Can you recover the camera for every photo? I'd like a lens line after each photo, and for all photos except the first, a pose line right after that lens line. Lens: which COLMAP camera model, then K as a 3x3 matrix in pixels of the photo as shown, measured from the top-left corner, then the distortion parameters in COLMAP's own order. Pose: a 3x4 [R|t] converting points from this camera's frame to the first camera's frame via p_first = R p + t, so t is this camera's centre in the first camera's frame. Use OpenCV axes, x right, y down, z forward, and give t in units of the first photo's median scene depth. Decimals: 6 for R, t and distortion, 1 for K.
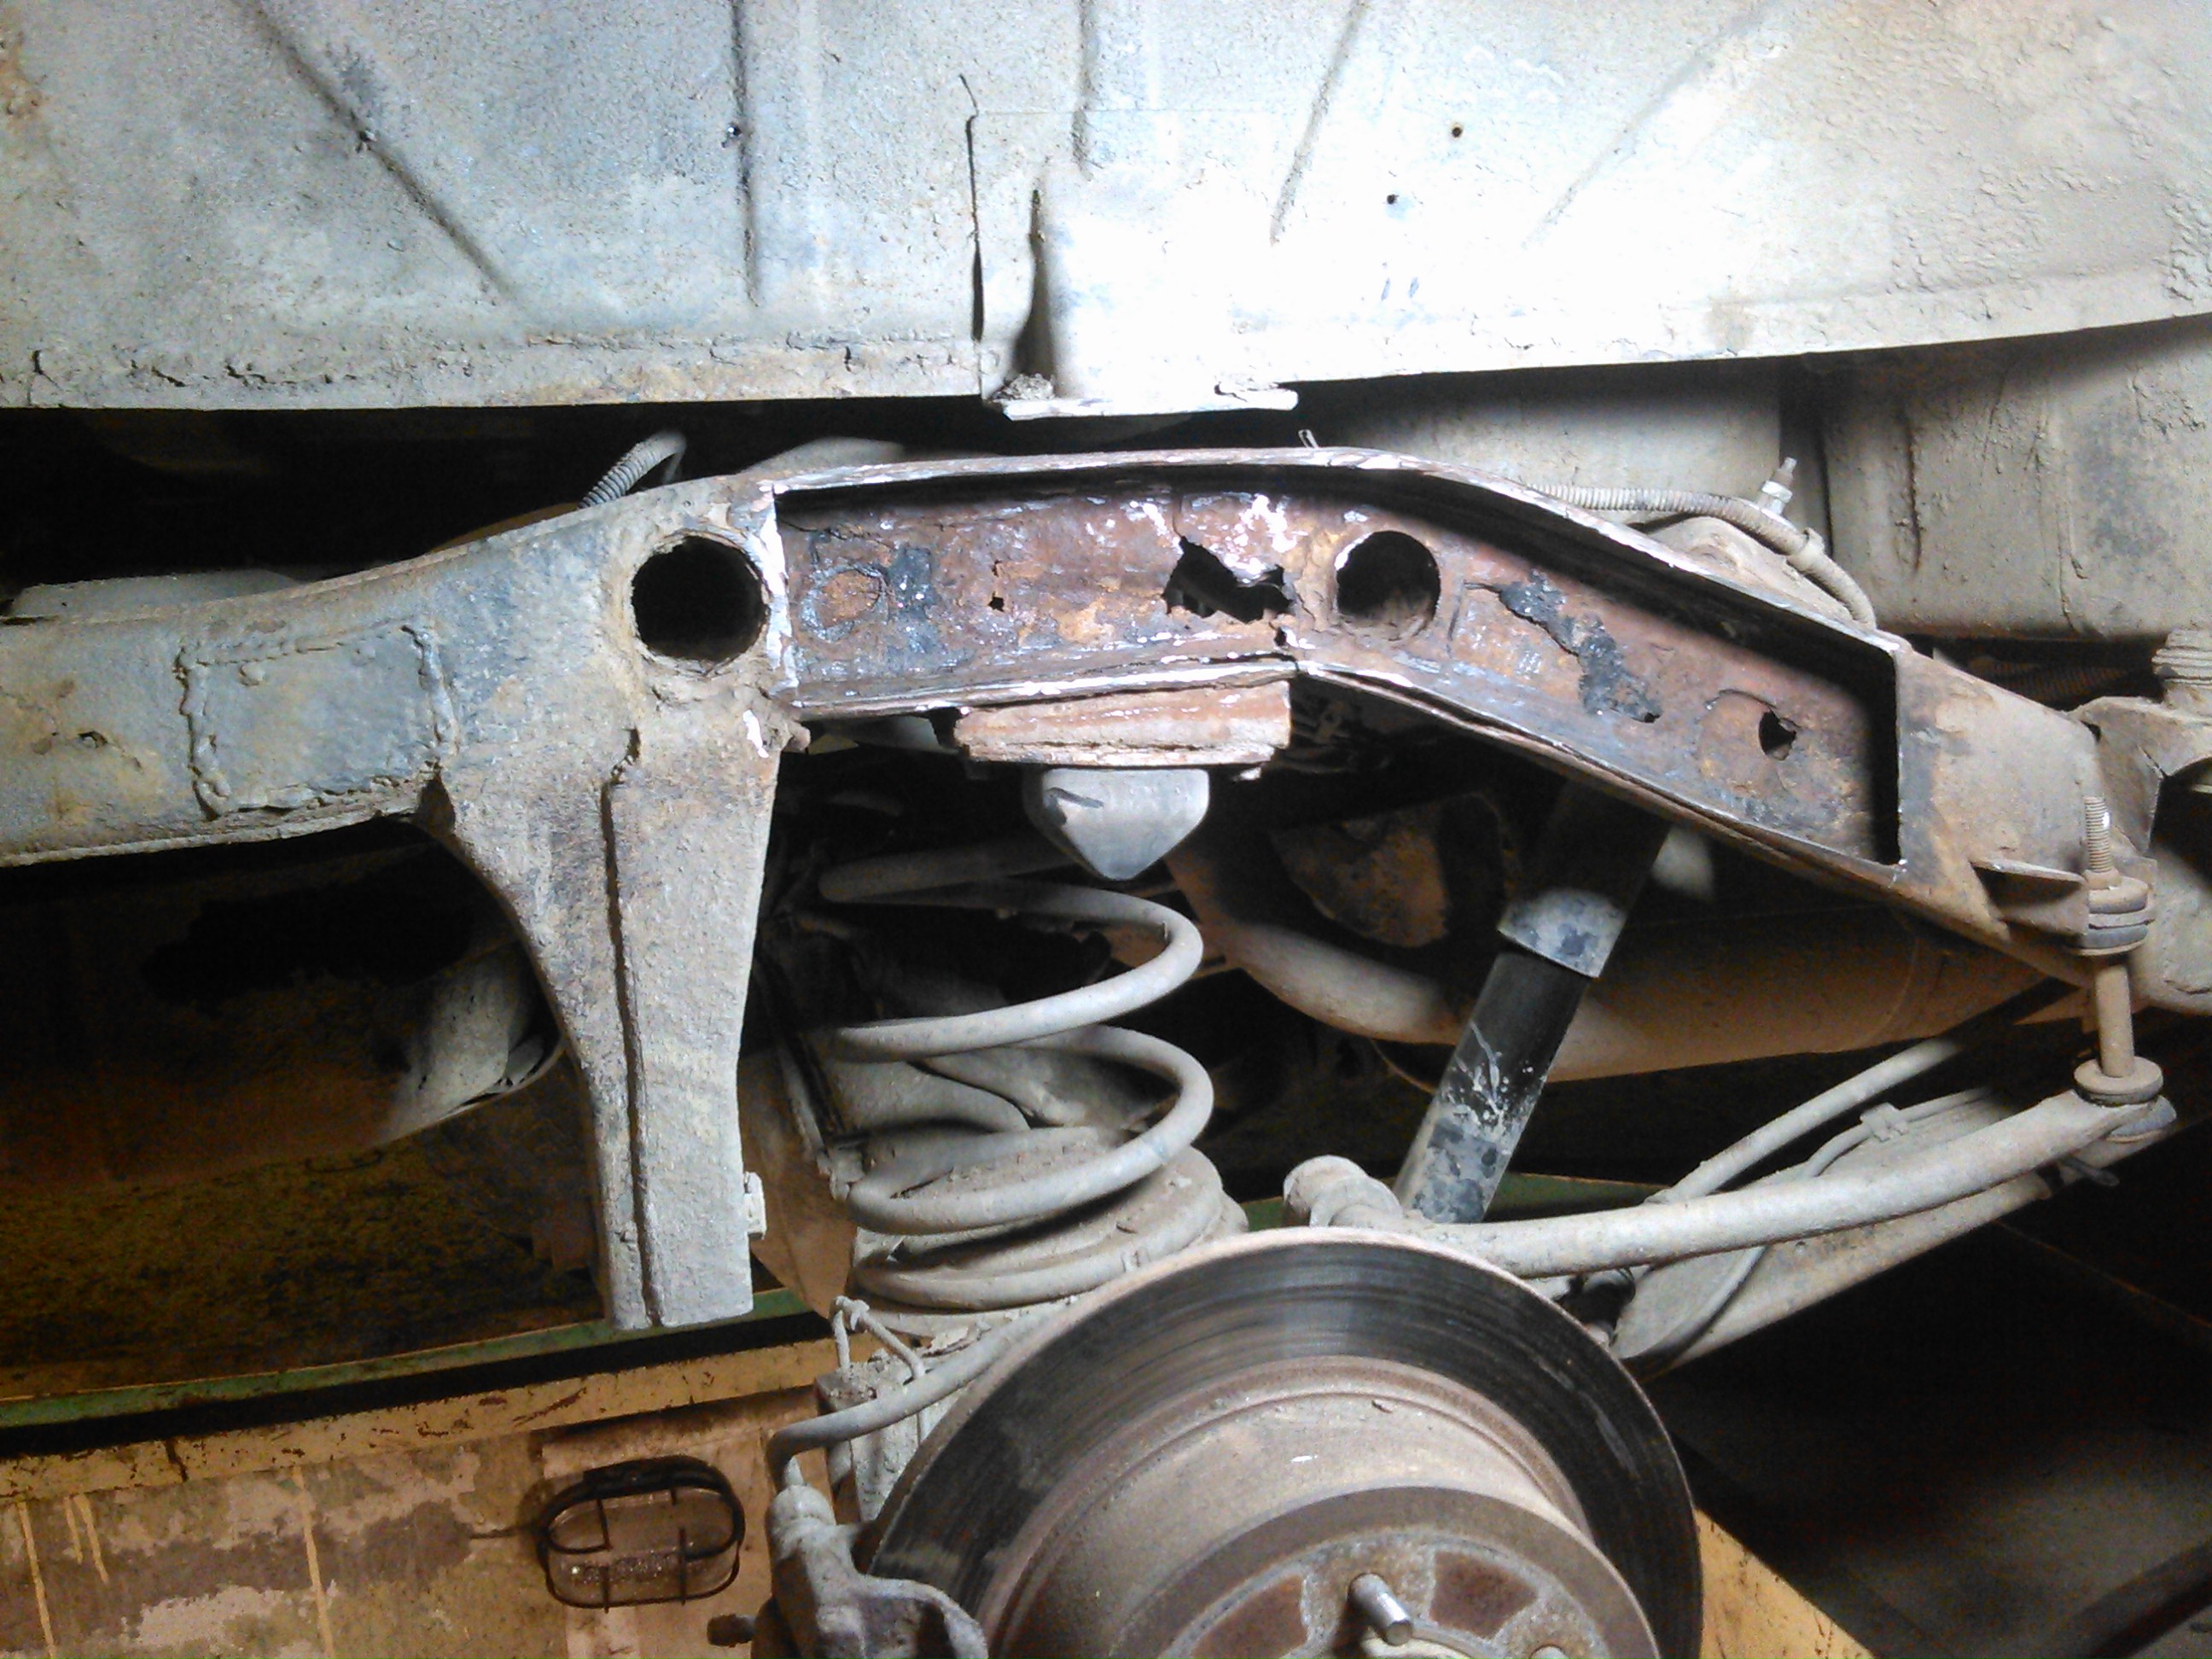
lens RADIAL K [[2197.9, 0, 1118.4], [0, 2197.9, 832.3], [0, 0, 1]] dist [0.041737, -0.177656]
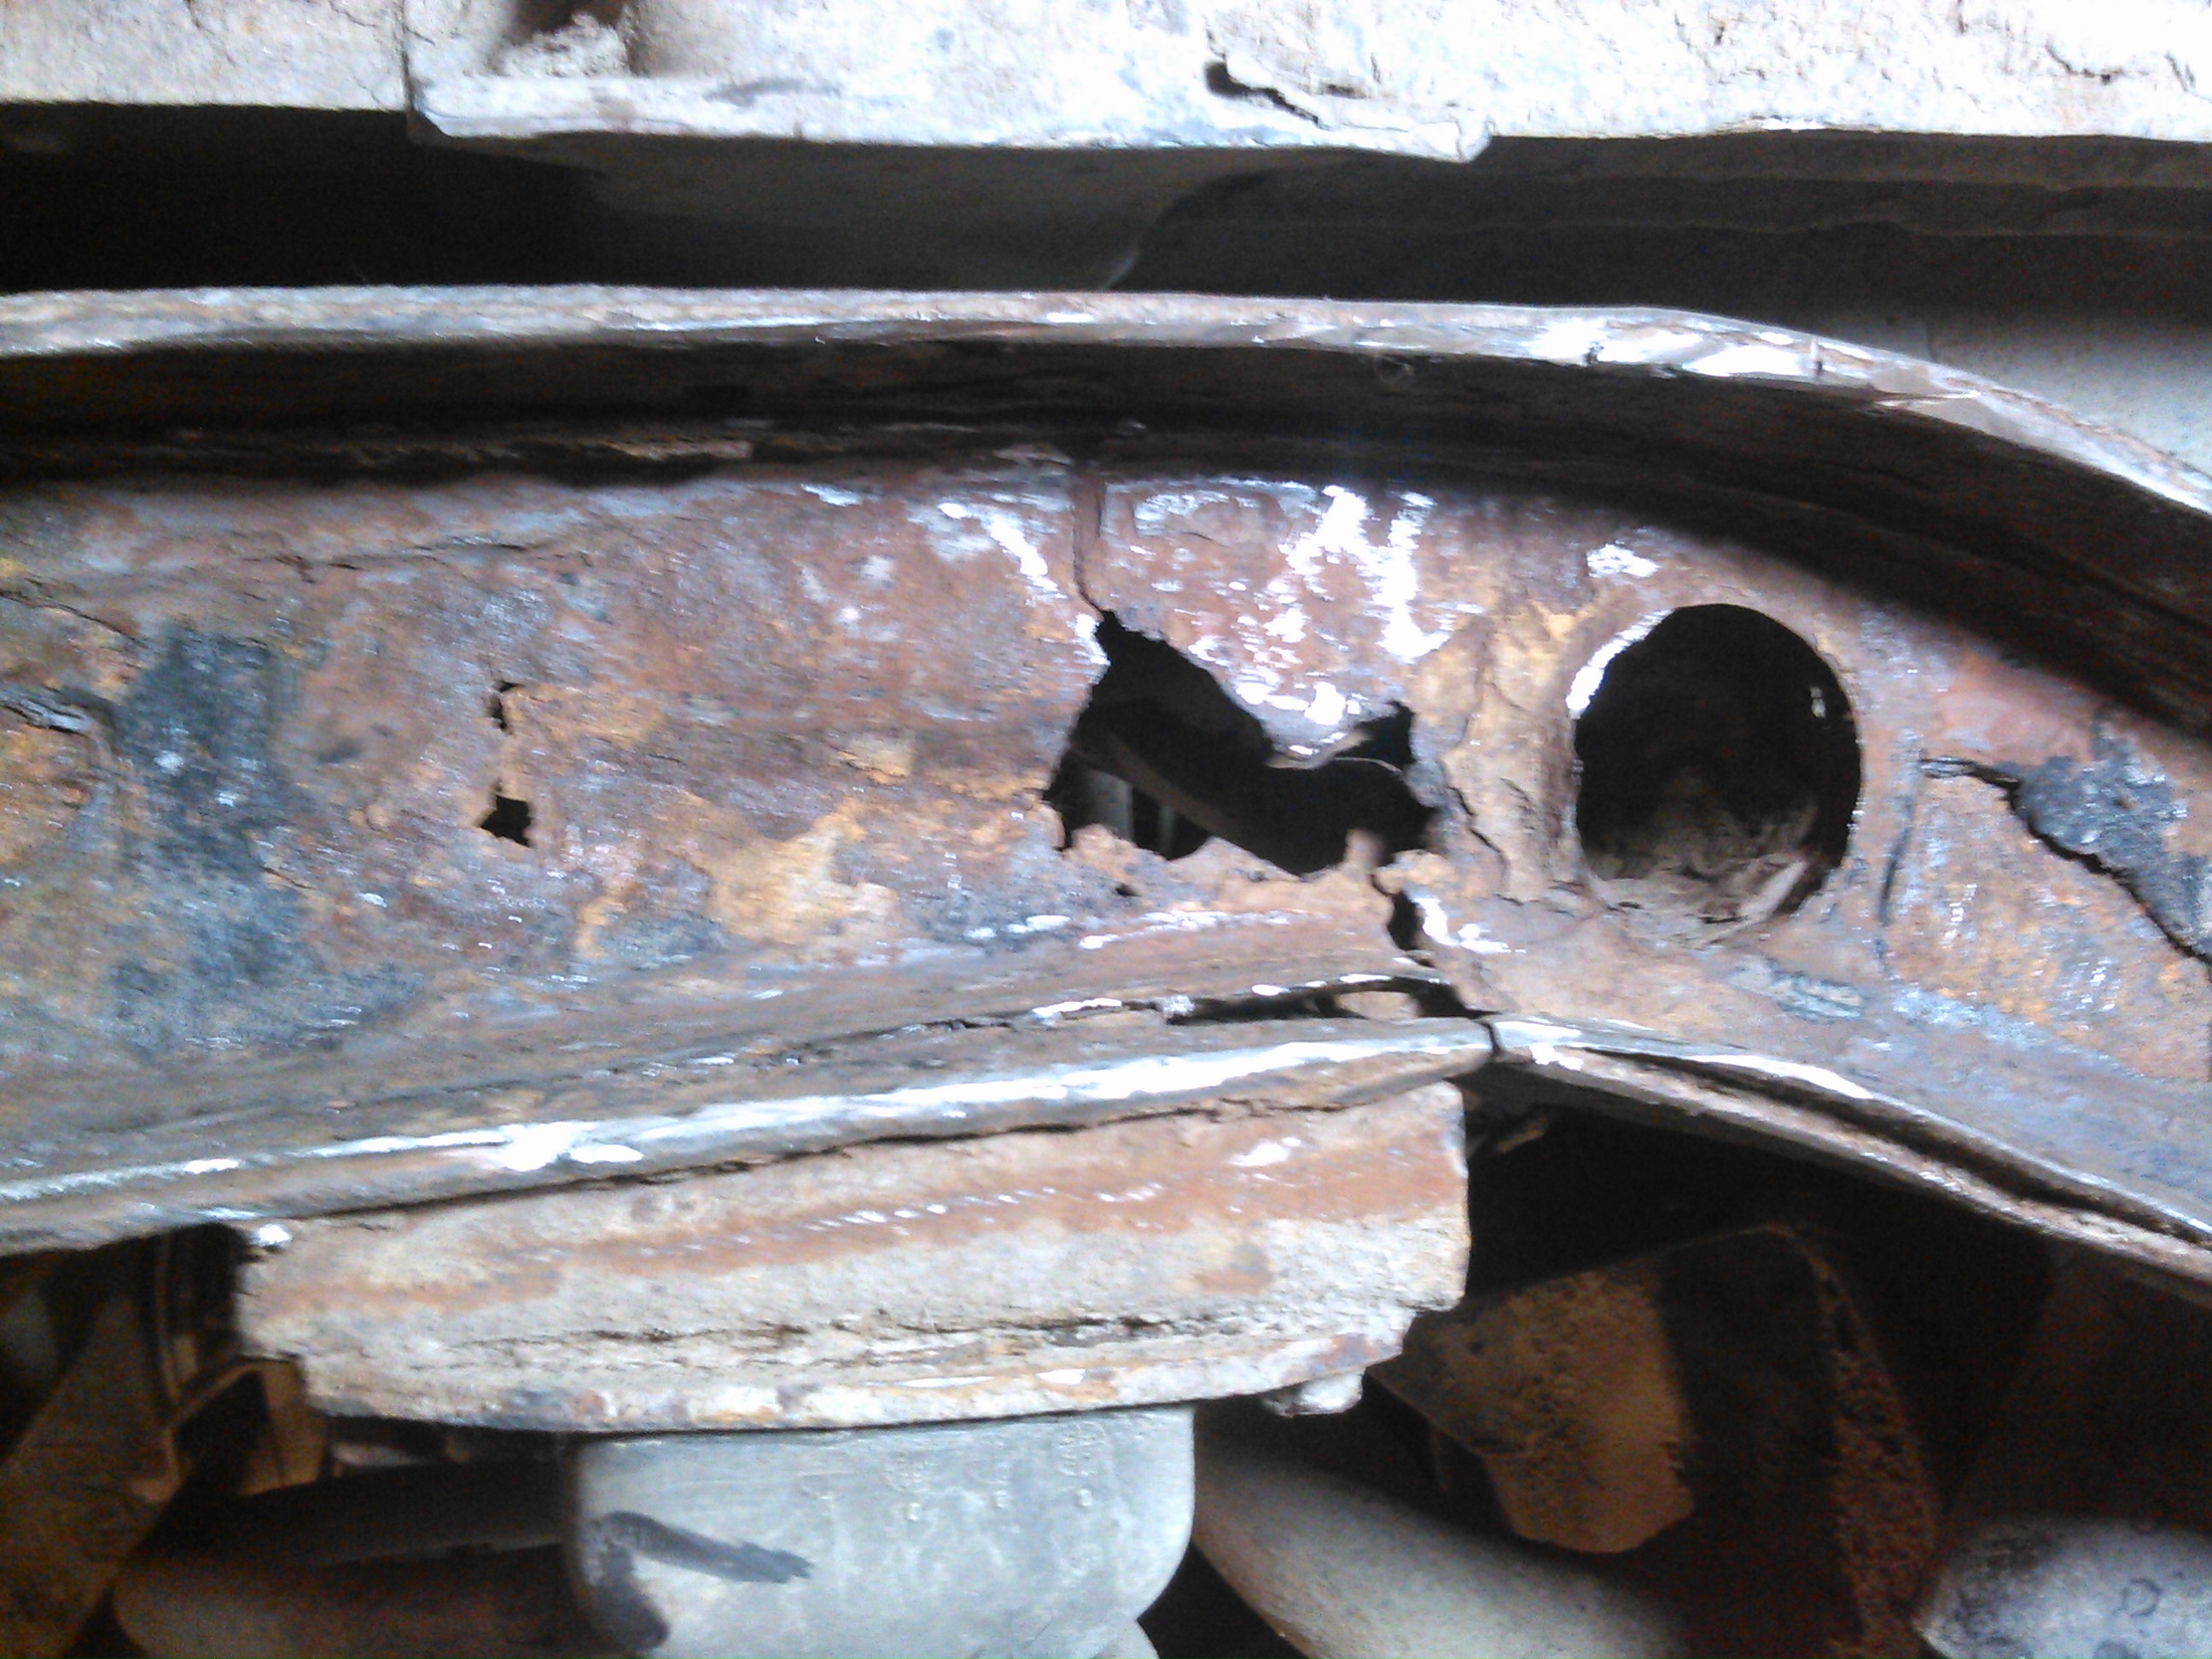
lens RADIAL K [[2278.2, 0, 1155.1], [0, 2278.2, 831.7], [0, 0, 1]] dist [0.022254, -0.016887]
pose [[0.999257, 0.002243, 0.038479, 0.023617], [0.000881, 0.996714, -0.080992, -0.075958], [-0.038534, 0.080966, 0.995972, 0.674235]]
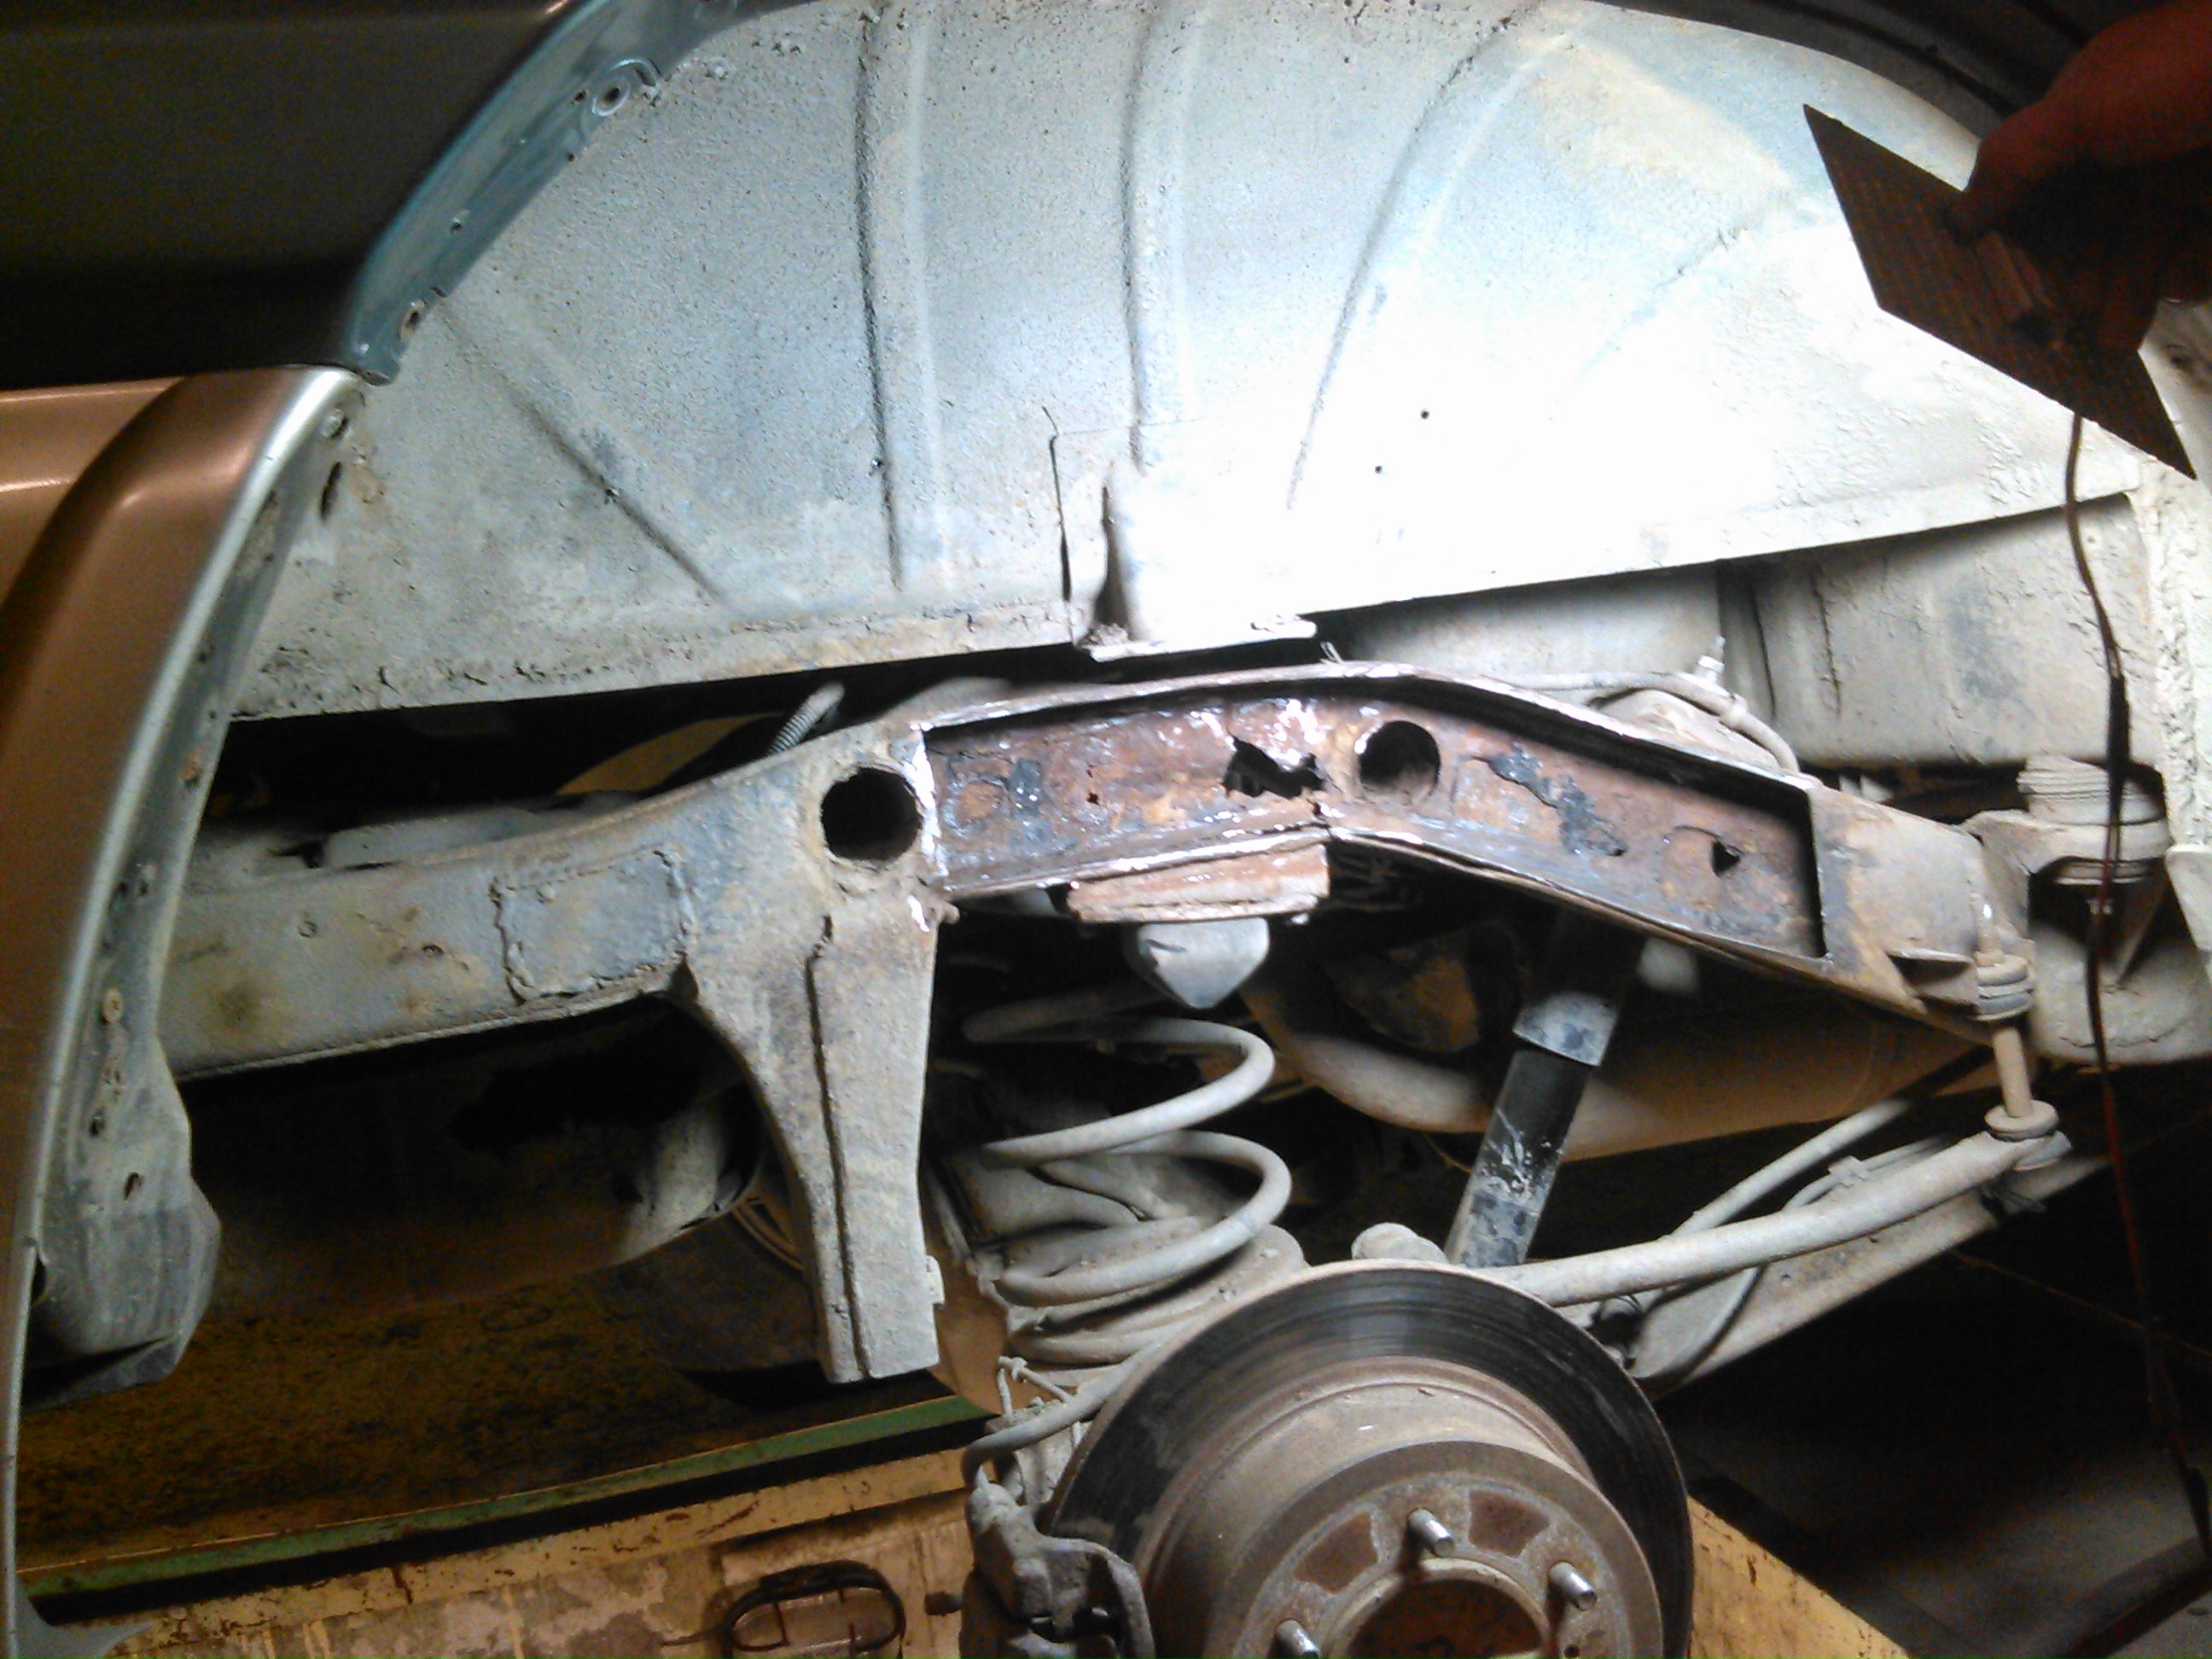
lens RADIAL K [[2278.2, 0, 1155.1], [0, 2278.2, 831.7], [0, 0, 1]] dist [0.022254, -0.016887]
pose [[0.997747, -0.065050, -0.016434, 0.001339], [0.063850, 0.995824, -0.065257, 0.003929], [0.020610, 0.064061, 0.997733, -0.319815]]
